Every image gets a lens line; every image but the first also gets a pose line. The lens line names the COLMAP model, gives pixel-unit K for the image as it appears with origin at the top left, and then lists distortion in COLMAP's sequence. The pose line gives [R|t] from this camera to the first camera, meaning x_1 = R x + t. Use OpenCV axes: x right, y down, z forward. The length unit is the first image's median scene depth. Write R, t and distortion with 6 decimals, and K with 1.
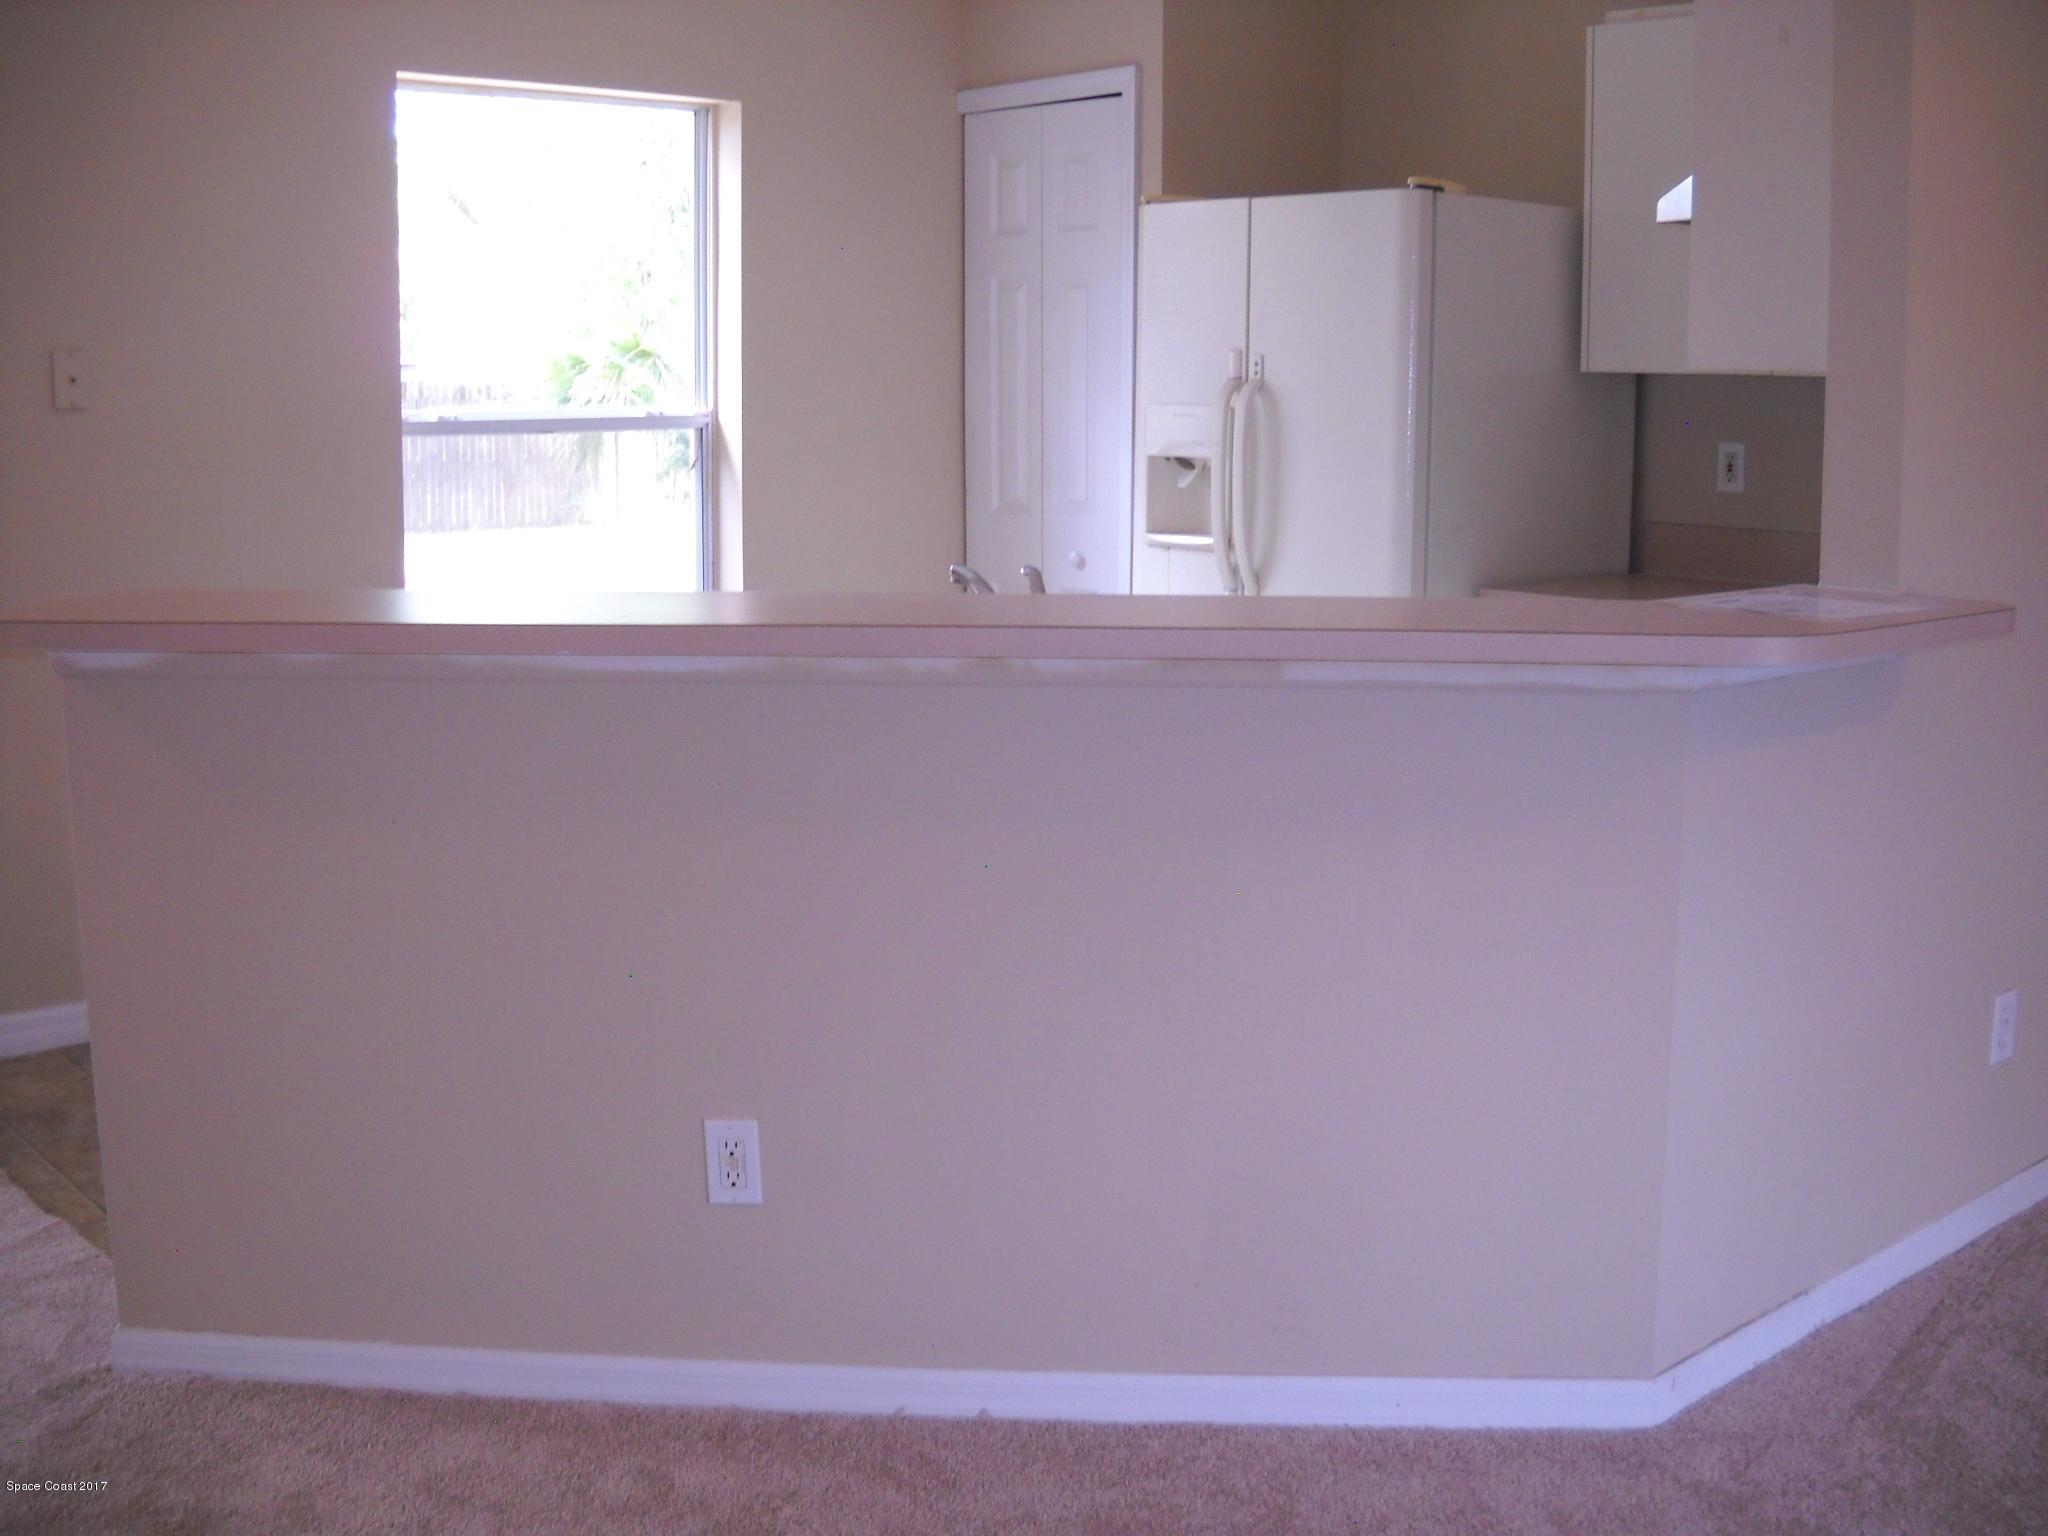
lens RADIAL K [[2323.1, 0, 1024.0], [0, 2323.1, 768.0], [0, 0, 1]] dist [-0.265162, 0.264725]
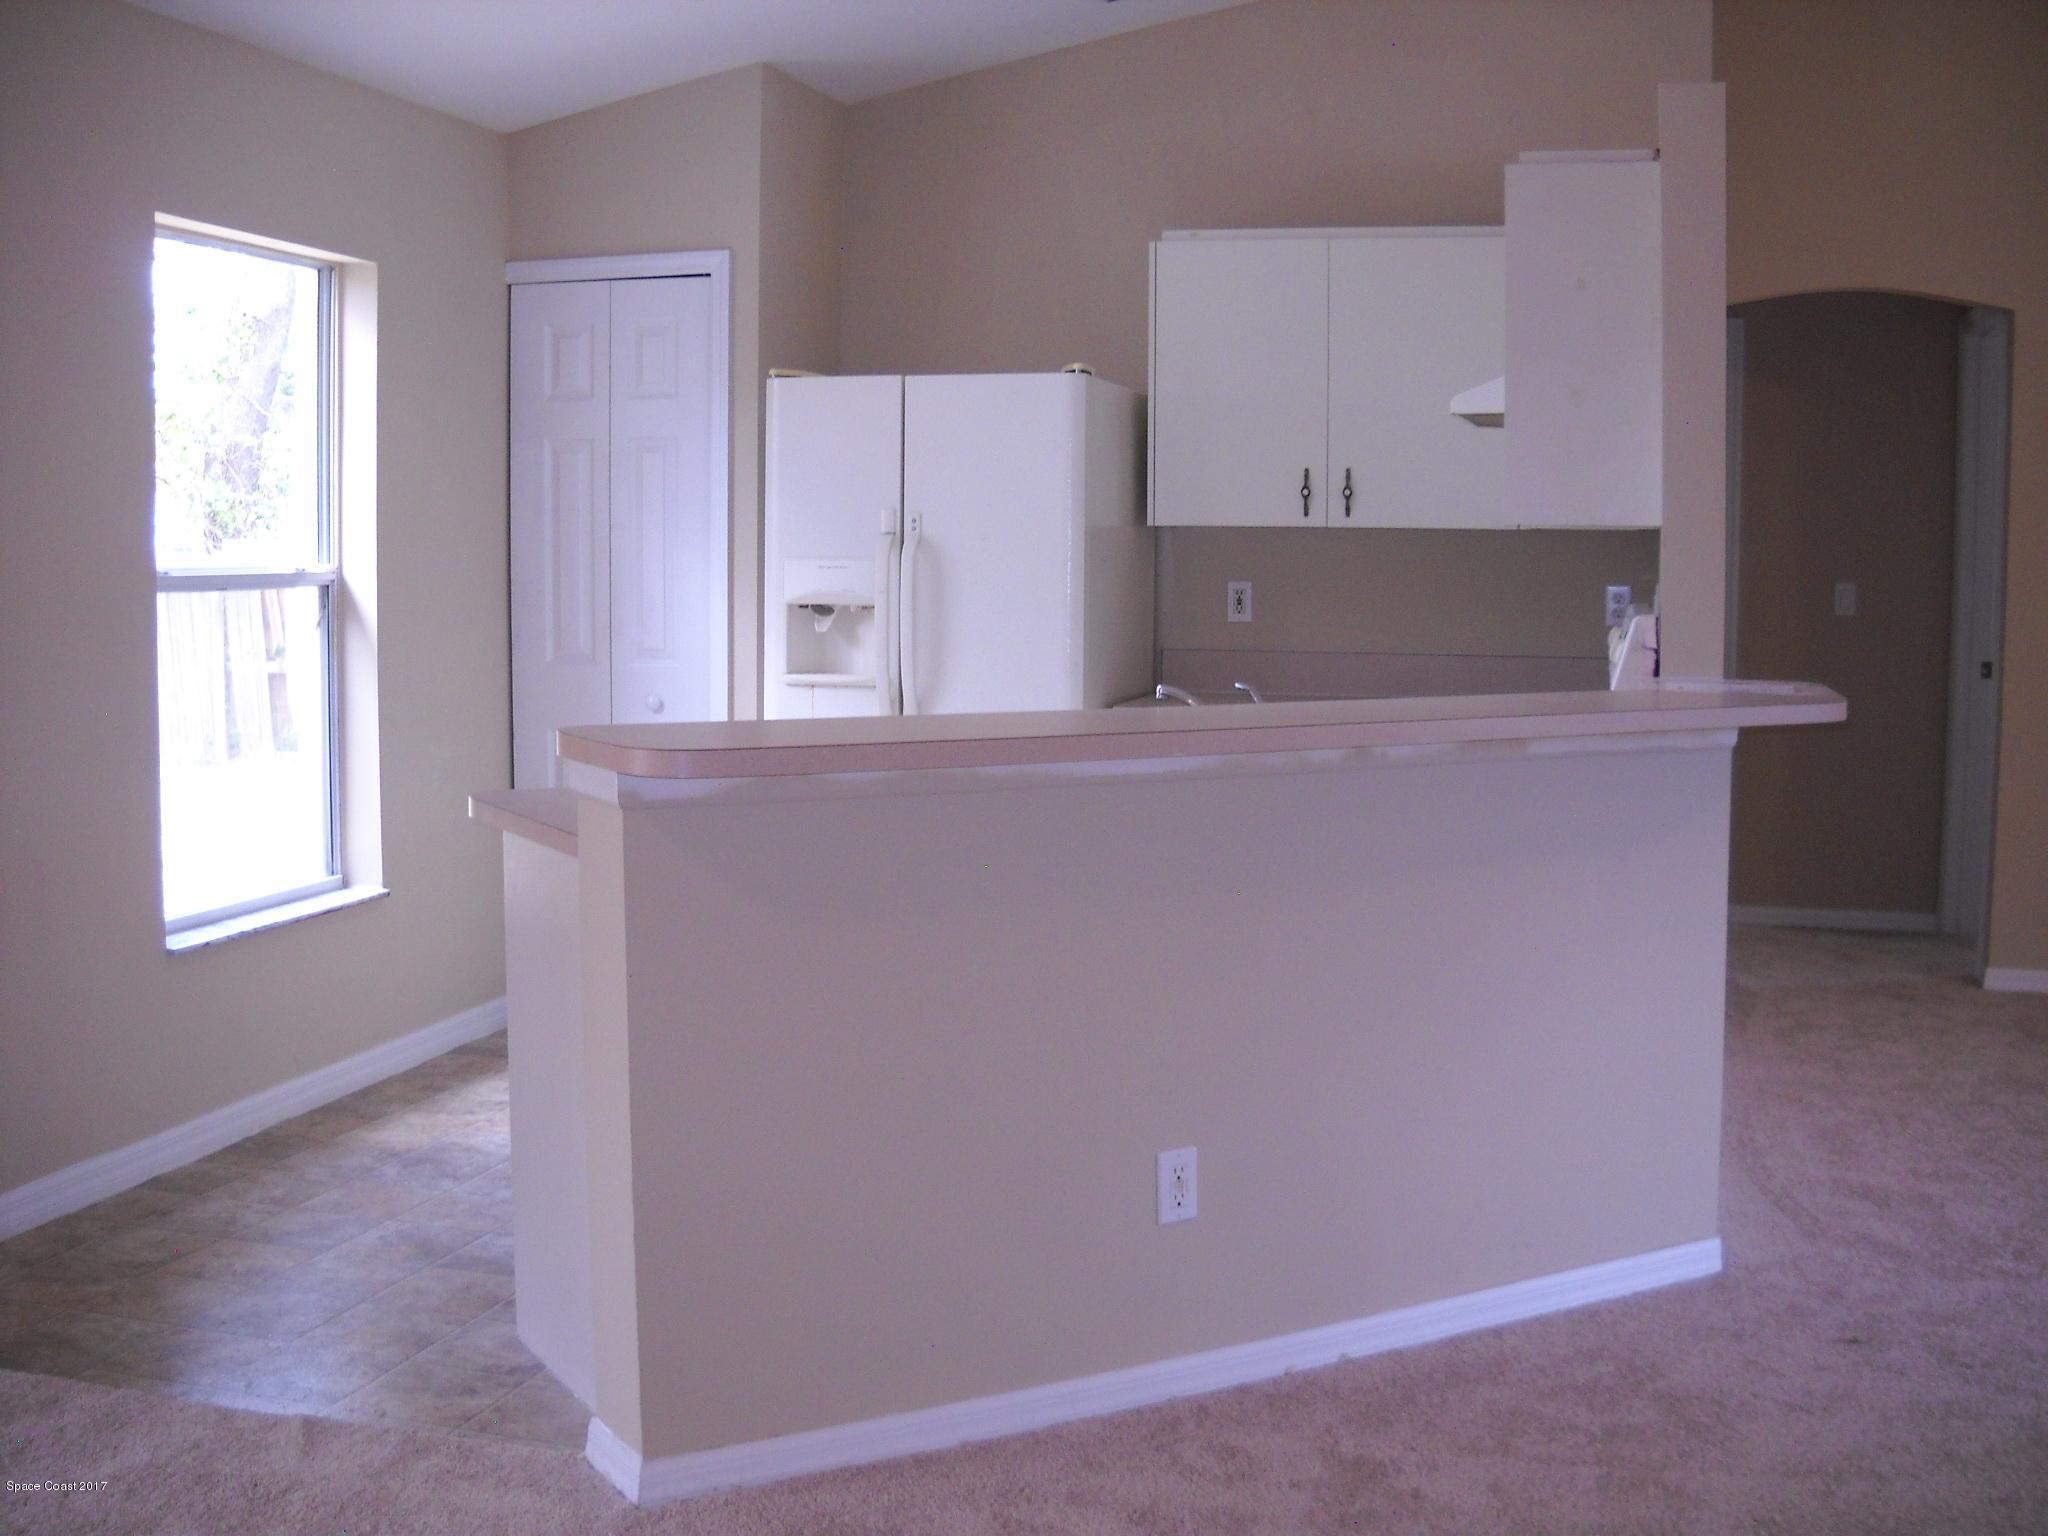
lens RADIAL K [[2323.1, 0, 1024.0], [0, 2323.1, 768.0], [0, 0, 1]] dist [-0.265162, 0.264725]
pose [[0.831802, -0.051591, 0.552670, -0.490317], [0.089955, 0.995039, -0.042503, 0.000452], [-0.547735, 0.085069, 0.832316, 0.021881]]
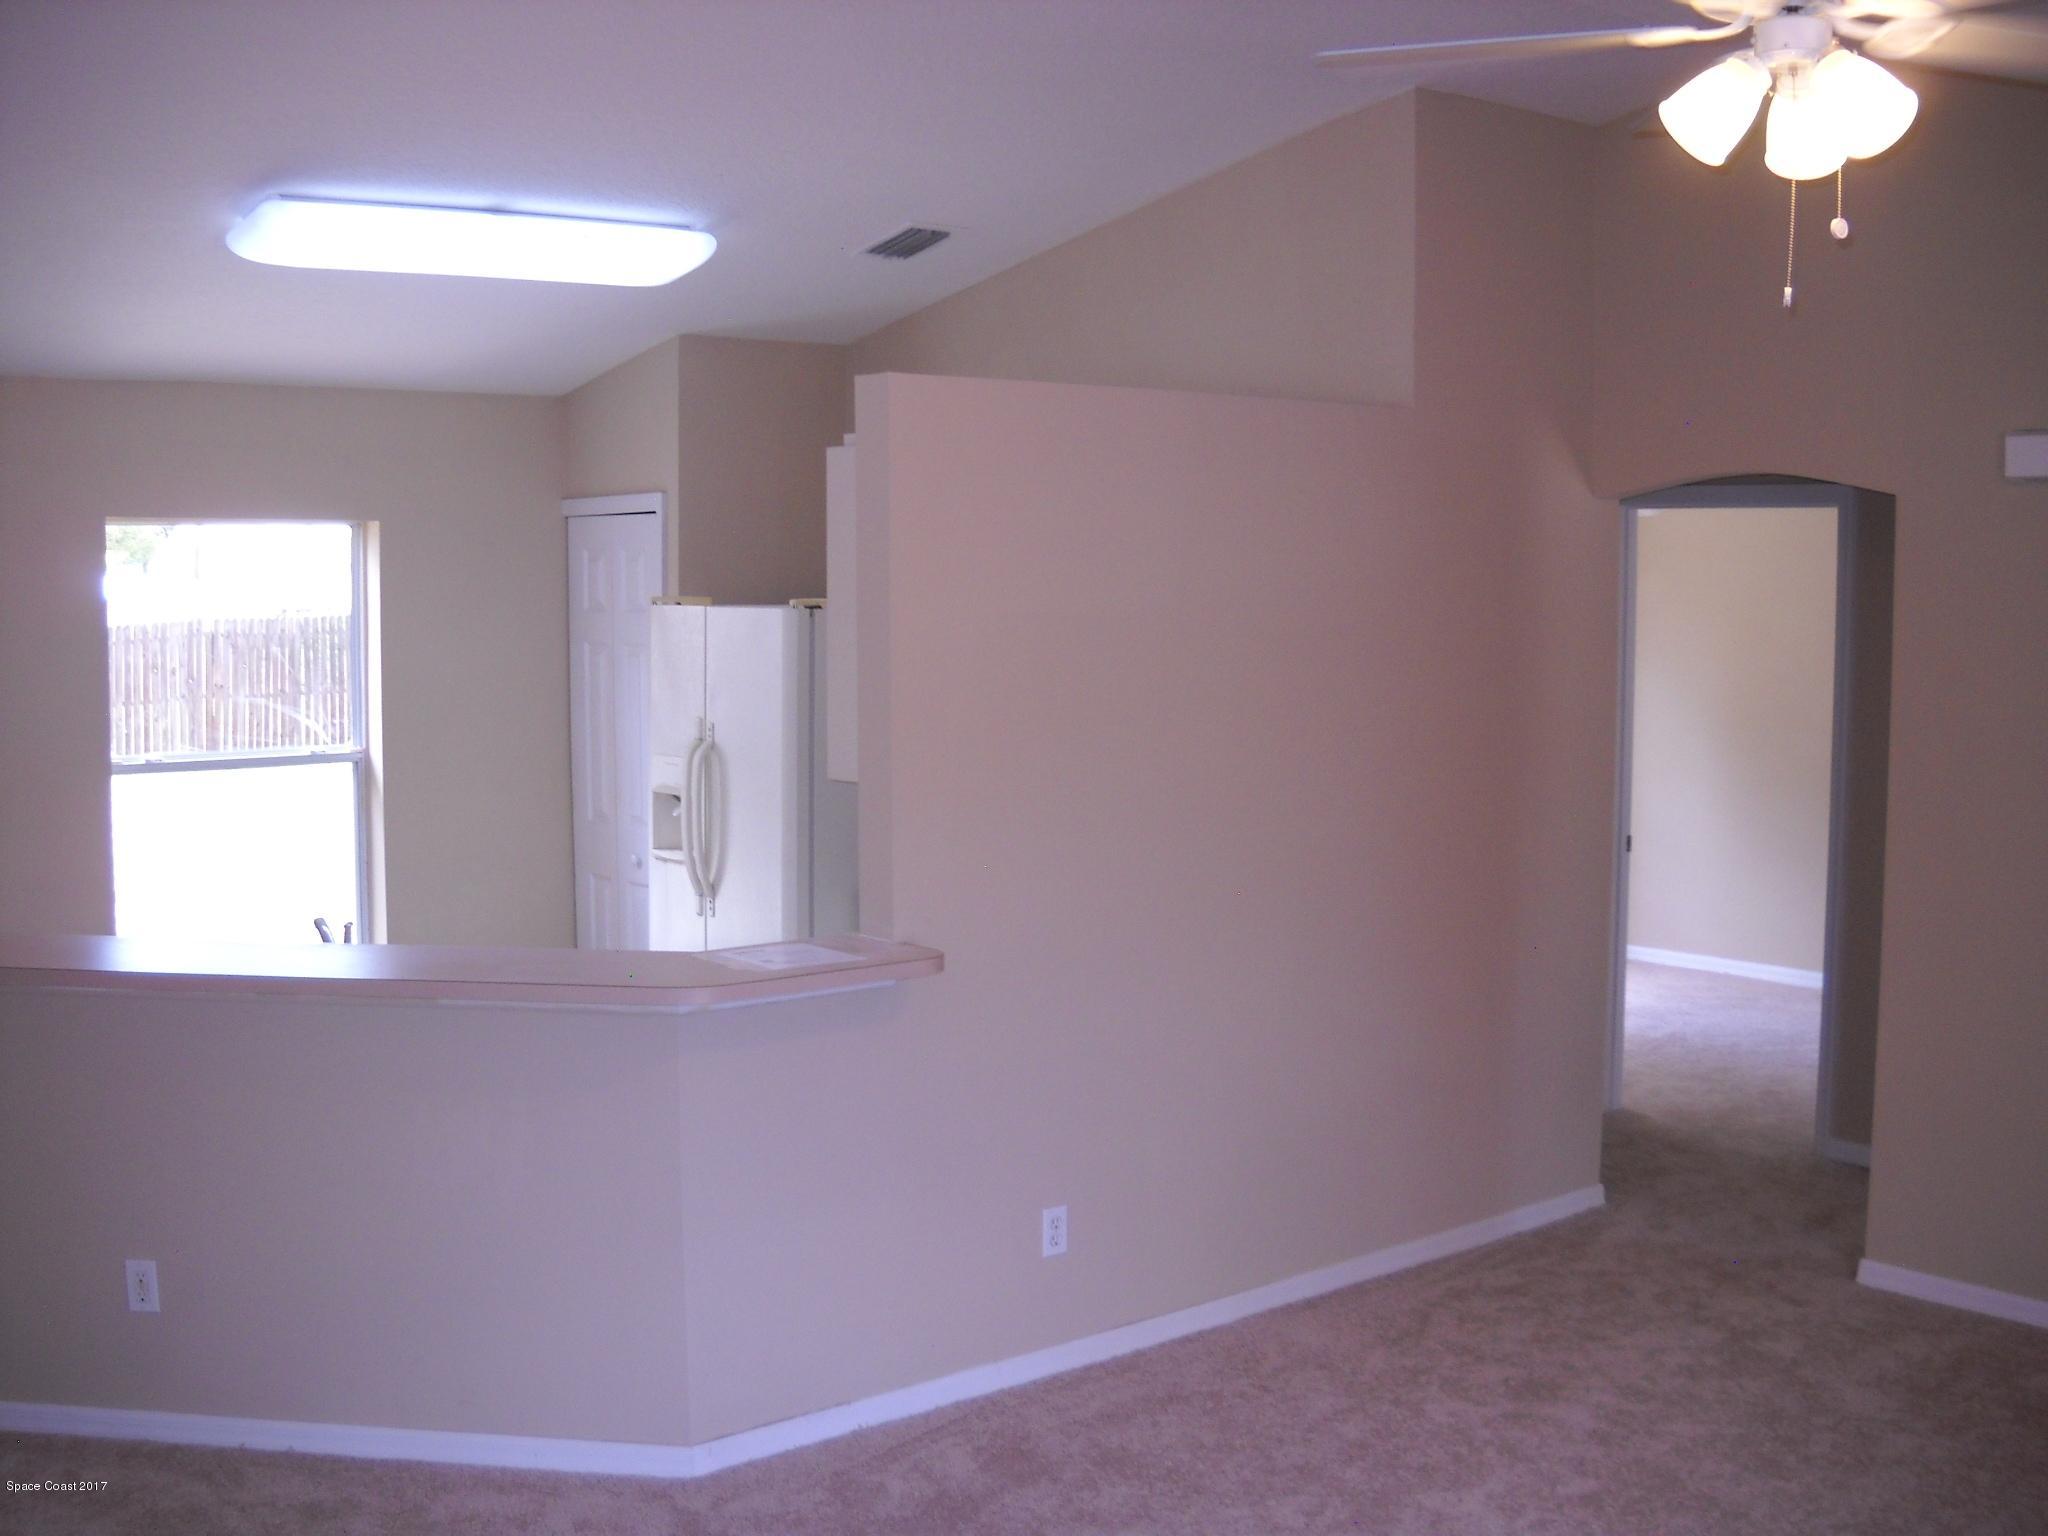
lens RADIAL K [[2323.1, 0, 1024.0], [0, 2323.1, 768.0], [0, 0, 1]] dist [-0.265162, 0.264725]
pose [[0.999579, 0.001323, -0.028973, 0.322064], [-0.003701, 0.996609, -0.082205, -0.040900], [0.028766, 0.082278, 0.996194, -0.349024]]
